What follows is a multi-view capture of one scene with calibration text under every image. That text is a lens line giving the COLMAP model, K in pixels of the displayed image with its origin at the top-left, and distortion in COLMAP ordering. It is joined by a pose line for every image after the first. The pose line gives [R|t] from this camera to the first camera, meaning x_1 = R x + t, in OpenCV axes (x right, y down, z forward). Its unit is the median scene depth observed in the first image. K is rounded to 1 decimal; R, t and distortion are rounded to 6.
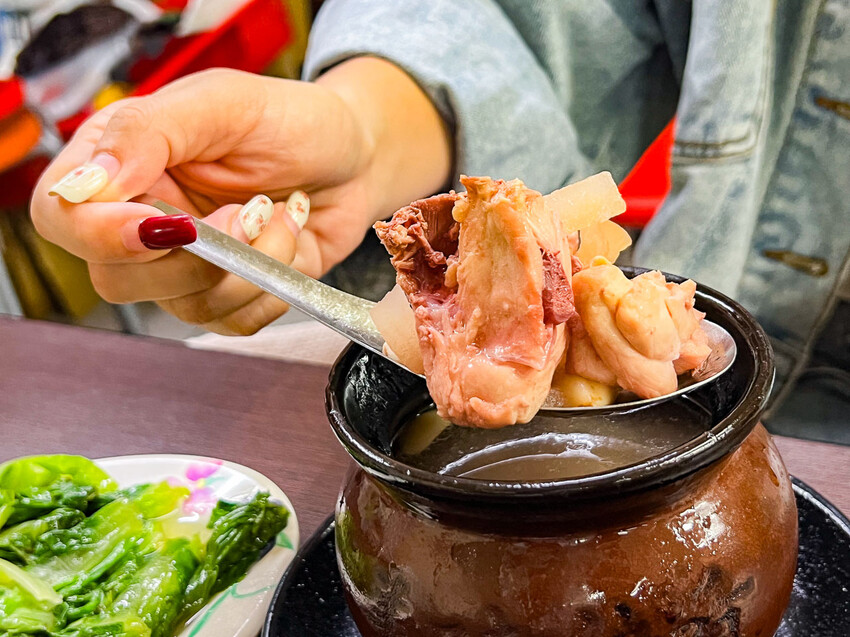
lens RADIAL K [[1329.2, 0, 415.9], [0, 1329.2, 320.3], [0, 0, 1]] dist [0.178419, 0.000000]
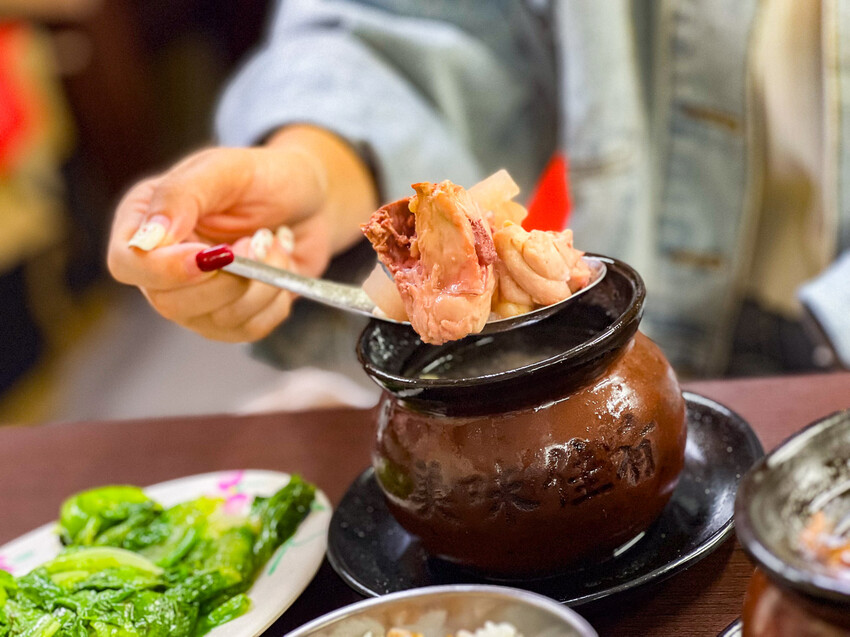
lens RADIAL K [[2048.8, 0, 431.0], [0, 2048.8, 319.7], [0, 0, 1]] dist [0.060829, 0.000000]
pose [[0.982832, -0.161109, 0.089918, -0.163701], [0.169514, 0.980908, -0.095311, 0.250032], [-0.072846, 0.108917, 0.991378, -1.208416]]
